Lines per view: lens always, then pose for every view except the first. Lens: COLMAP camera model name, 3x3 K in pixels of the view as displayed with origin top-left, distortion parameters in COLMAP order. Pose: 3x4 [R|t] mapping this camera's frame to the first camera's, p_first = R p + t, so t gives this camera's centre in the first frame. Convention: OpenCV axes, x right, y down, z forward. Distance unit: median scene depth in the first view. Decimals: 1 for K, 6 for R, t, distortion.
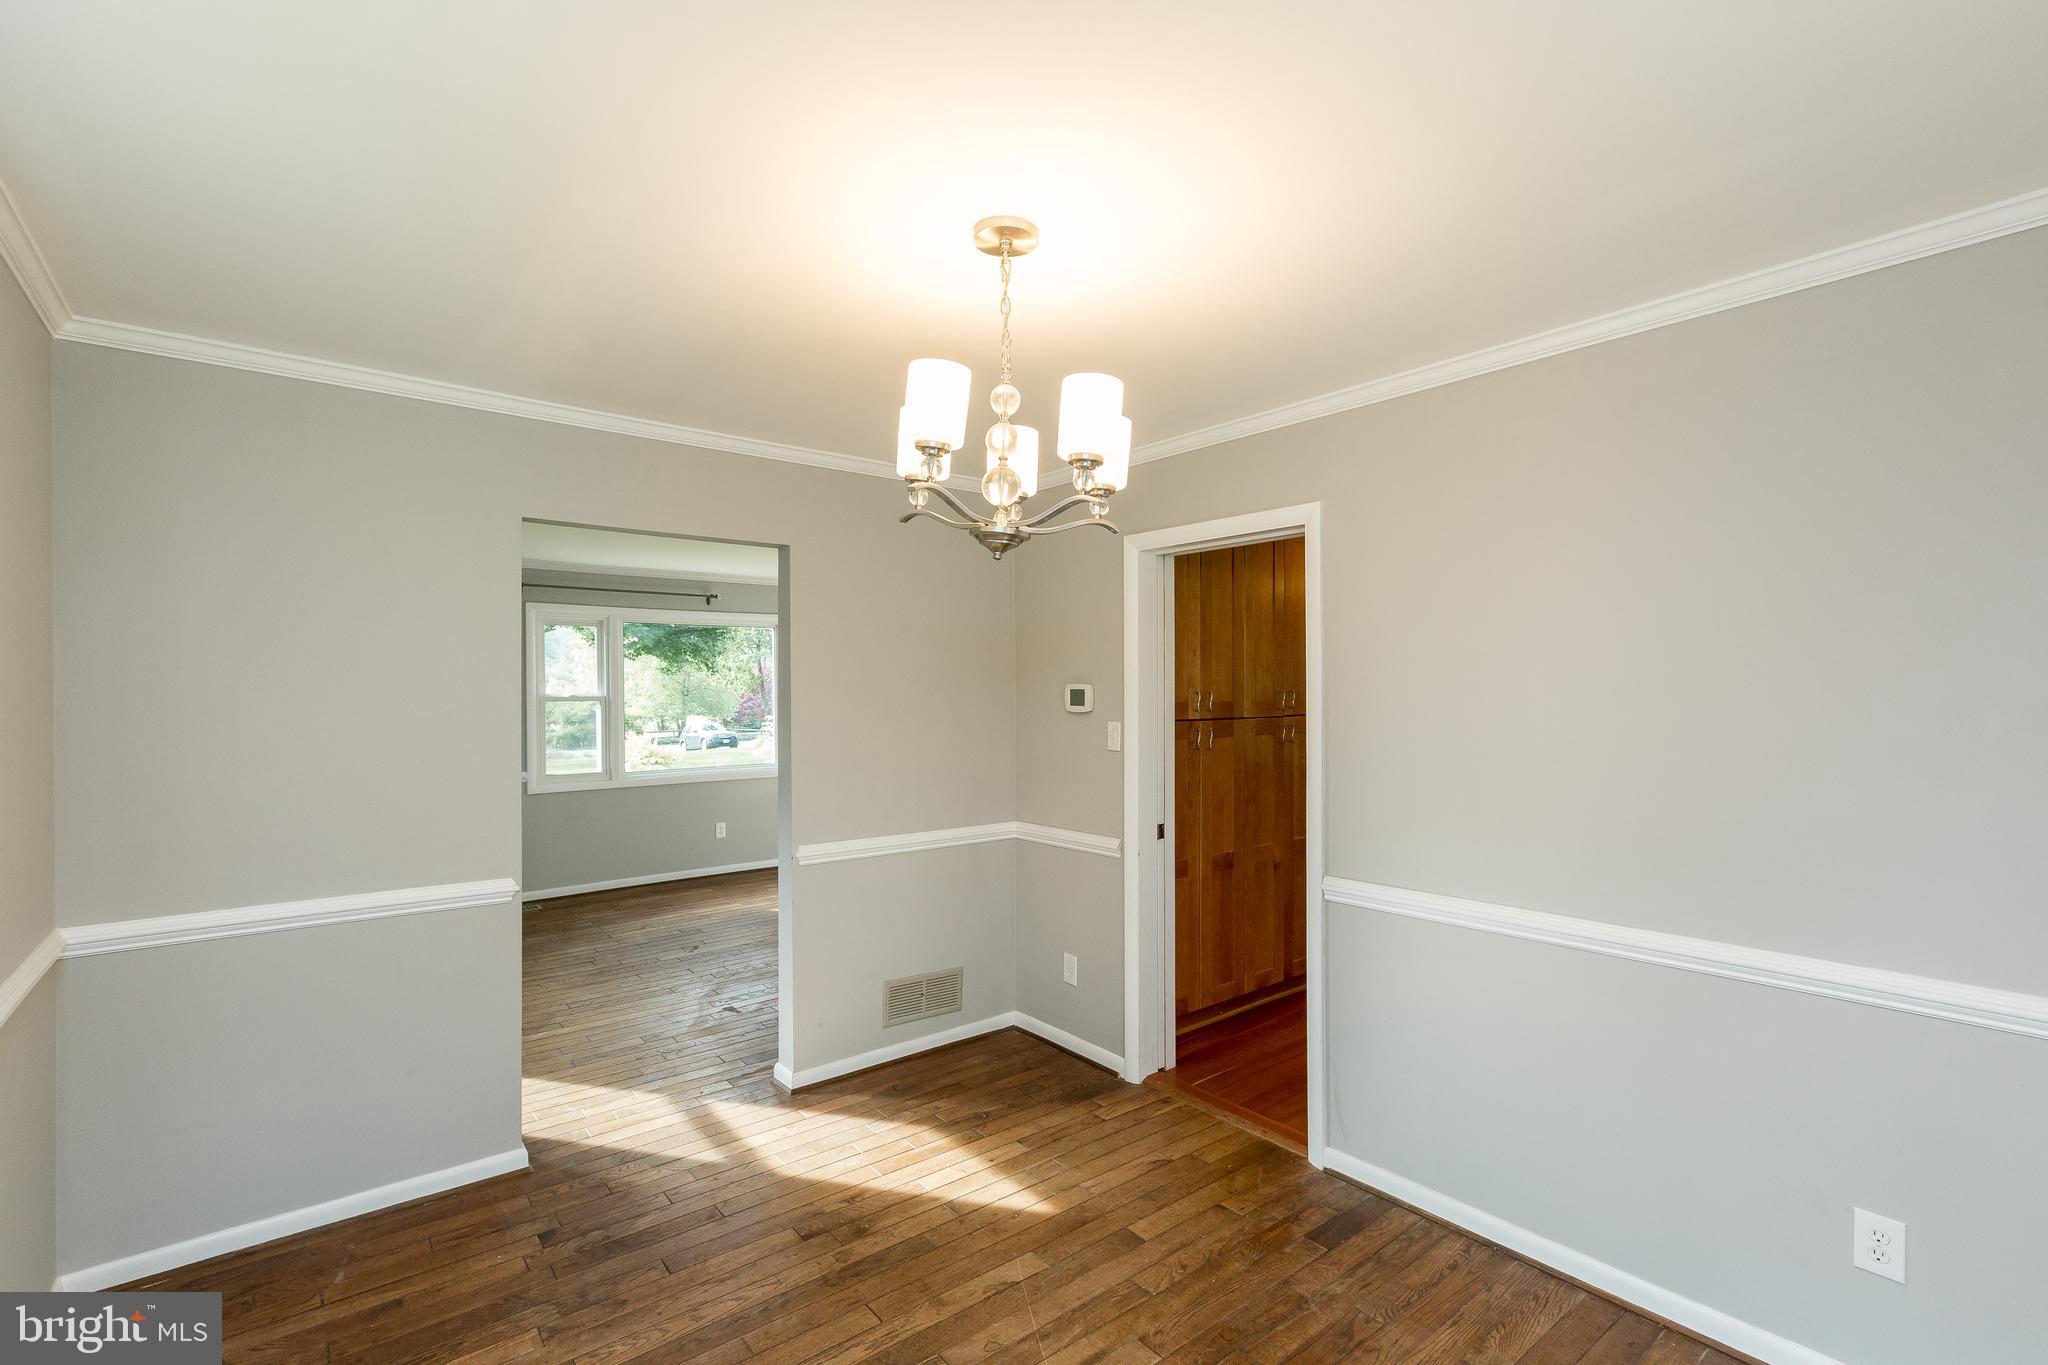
lens RADIAL K [[936.4, 0, 998.6], [0, 936.4, 687.3], [0, 0, 1]] dist [-0.000112, -0.000082]
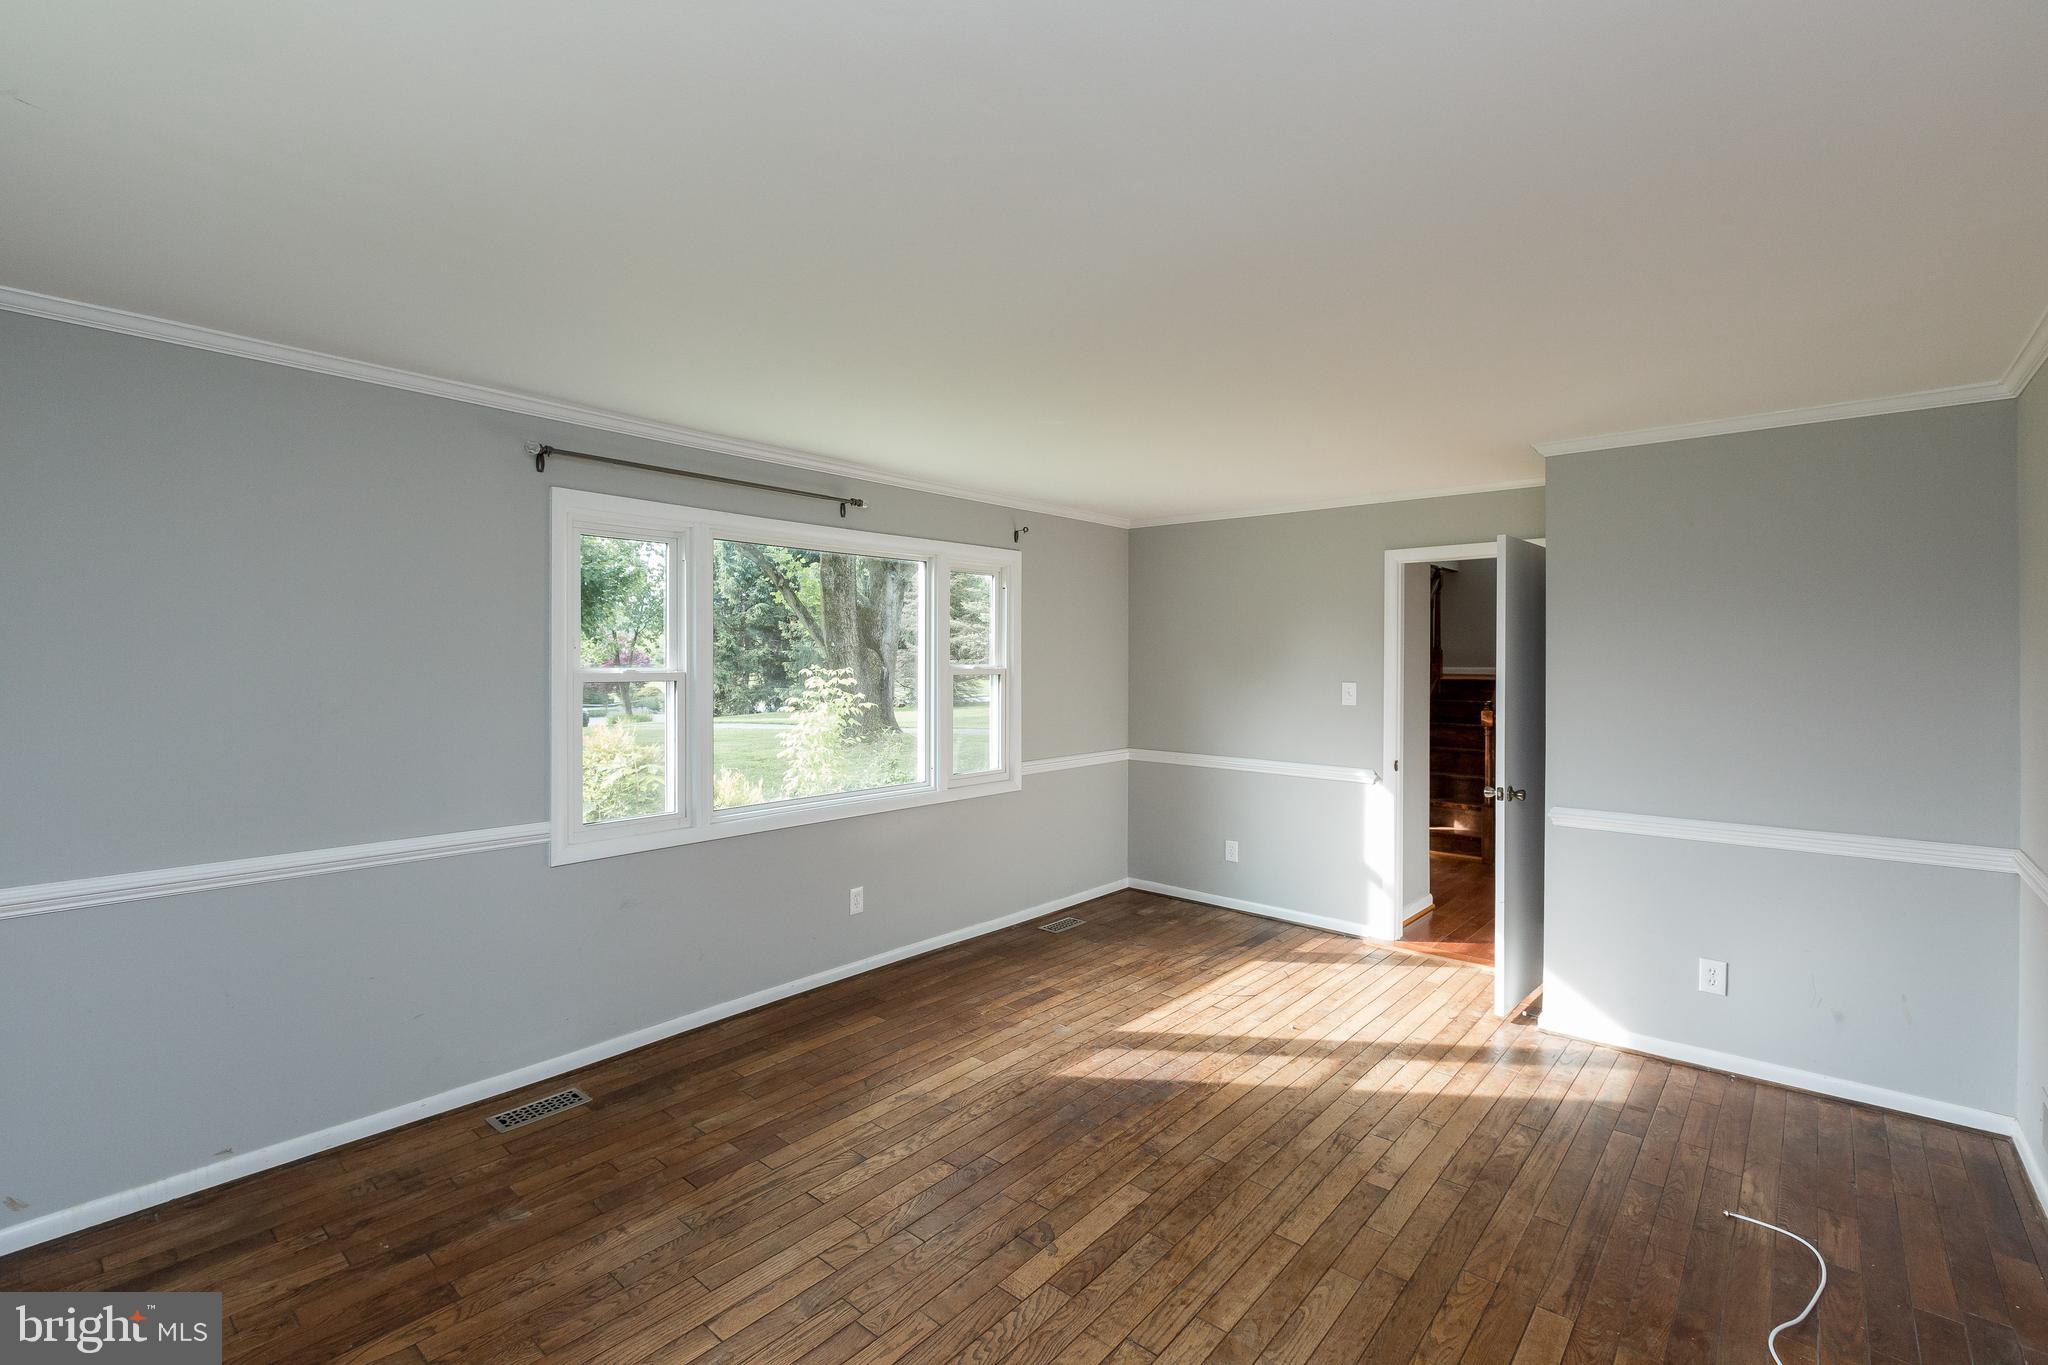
lens RADIAL K [[914.7, 0, 1019.5], [0, 914.7, 668.4], [0, 0, 1]] dist [-0.000082, -0.000238]
pose [[0.981435, 0.004803, 0.191733, -0.779085], [-0.006922, 0.999922, 0.010383, -0.001320], [-0.191668, -0.011517, 0.981392, 1.038016]]
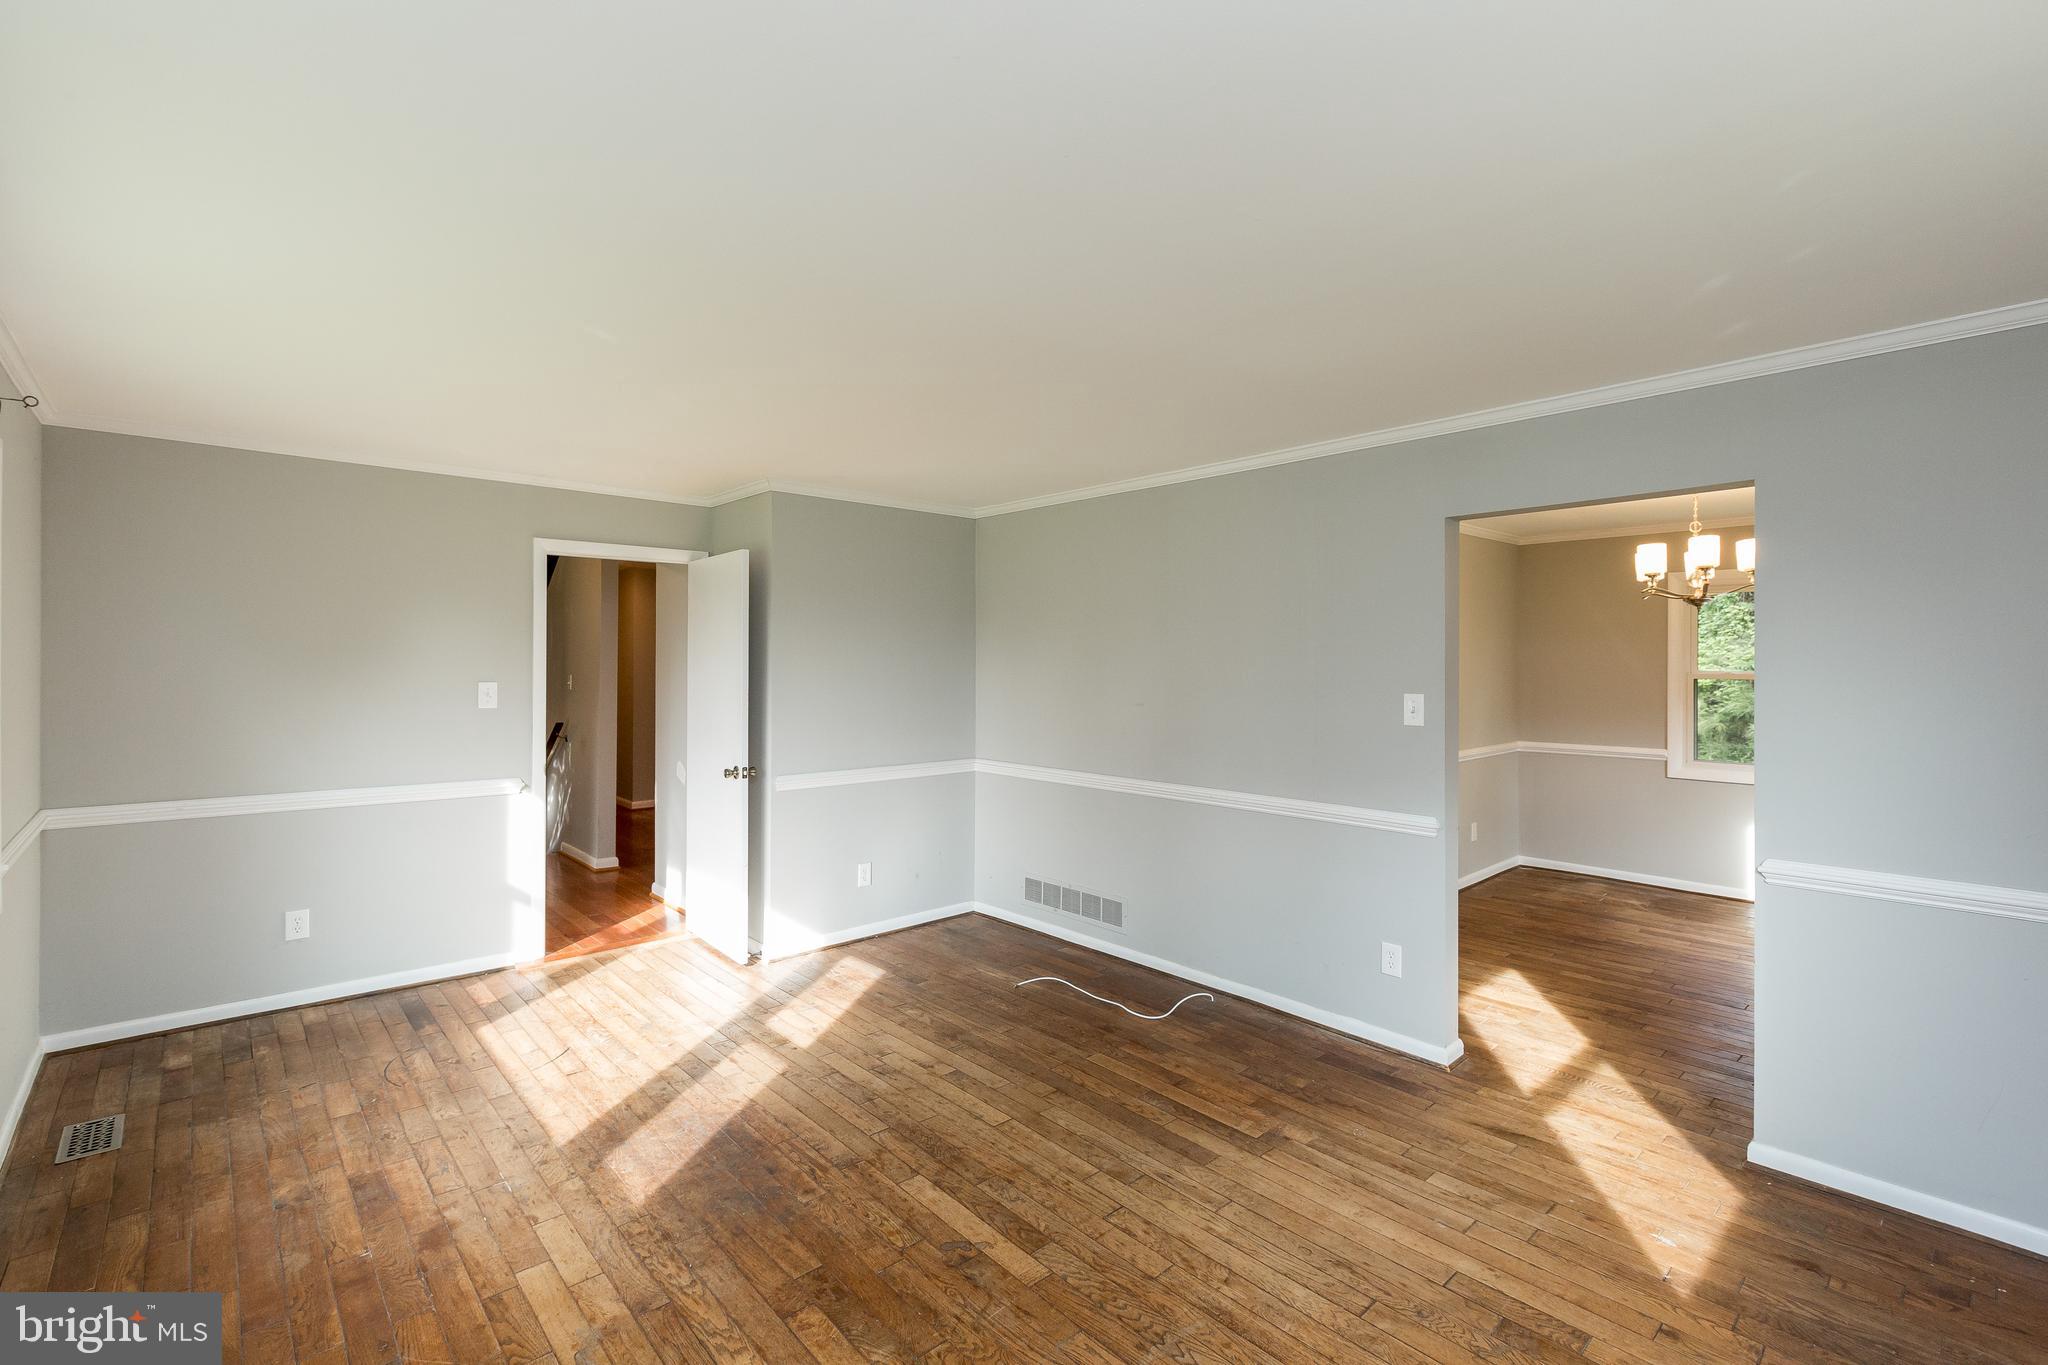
lens RADIAL K [[914.7, 0, 1019.5], [0, 914.7, 668.4], [0, 0, 1]] dist [-0.000082, -0.000238]
pose [[-0.078012, -0.005329, 0.996938, -1.390247], [-0.005452, 0.999973, 0.004919, 0.003882], [-0.996938, -0.005052, -0.078039, 1.838263]]
